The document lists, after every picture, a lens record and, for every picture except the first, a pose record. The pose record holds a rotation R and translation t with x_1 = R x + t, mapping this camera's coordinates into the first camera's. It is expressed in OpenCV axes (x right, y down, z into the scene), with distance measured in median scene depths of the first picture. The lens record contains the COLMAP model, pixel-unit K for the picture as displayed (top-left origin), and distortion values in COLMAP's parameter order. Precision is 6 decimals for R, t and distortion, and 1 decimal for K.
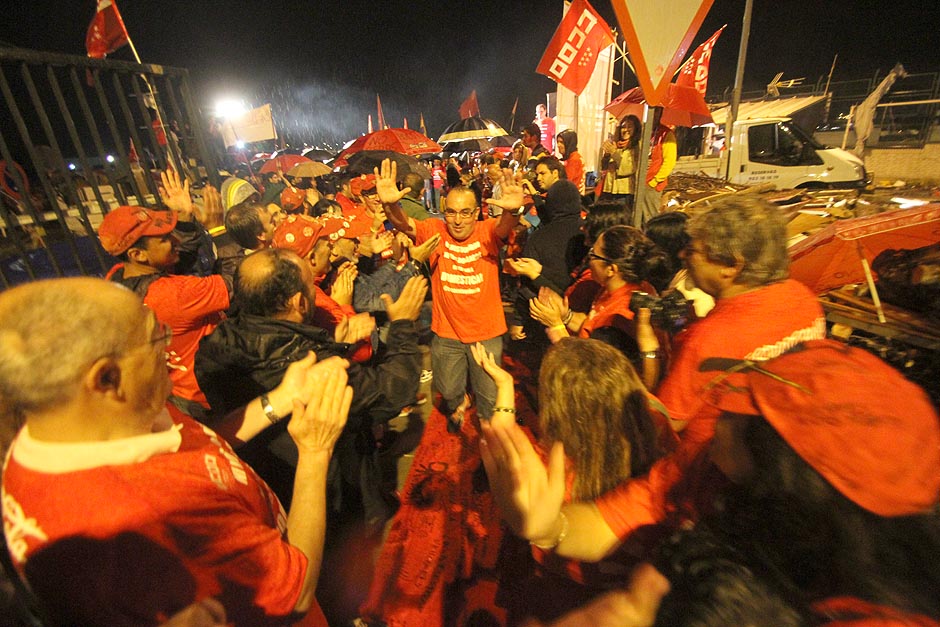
lens RADIAL K [[449.4, 0, 470.0], [0, 449.4, 313.5], [0, 0, 1]] dist [-0.001040, -0.000817]
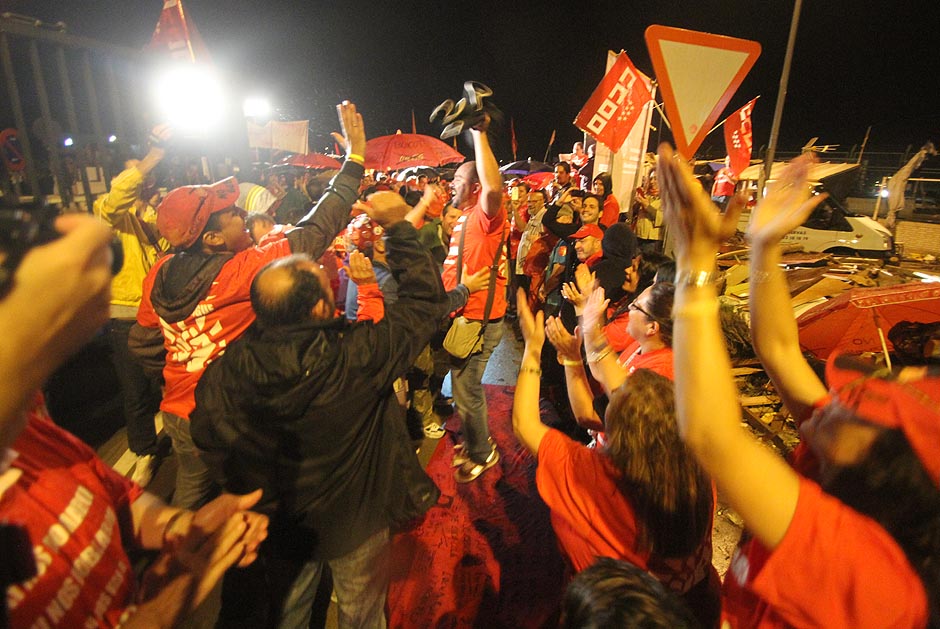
lens RADIAL K [[465.5, 0, 470.0], [0, 465.5, 314.5], [0, 0, 1]] dist [-0.027719, -0.001227]
pose [[0.994262, 0.100765, -0.035907, -0.010750], [-0.102857, 0.992752, -0.062168, 0.005617], [0.029382, 0.065504, 0.997420, -0.041030]]
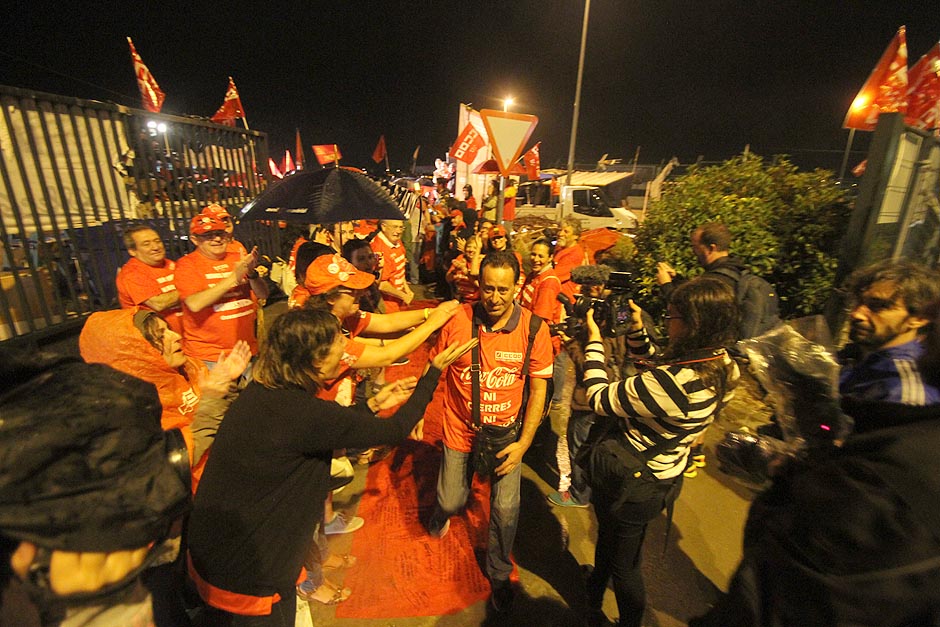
lens RADIAL K [[465.5, 0, 470.0], [0, 465.5, 313.5], [0, 0, 1]] dist [-0.027719, -0.001227]
pose [[0.968807, 0.014262, 0.247404, -0.129461], [0.009021, 0.995651, -0.092719, 0.170419], [-0.247650, 0.092059, 0.964466, -0.462835]]
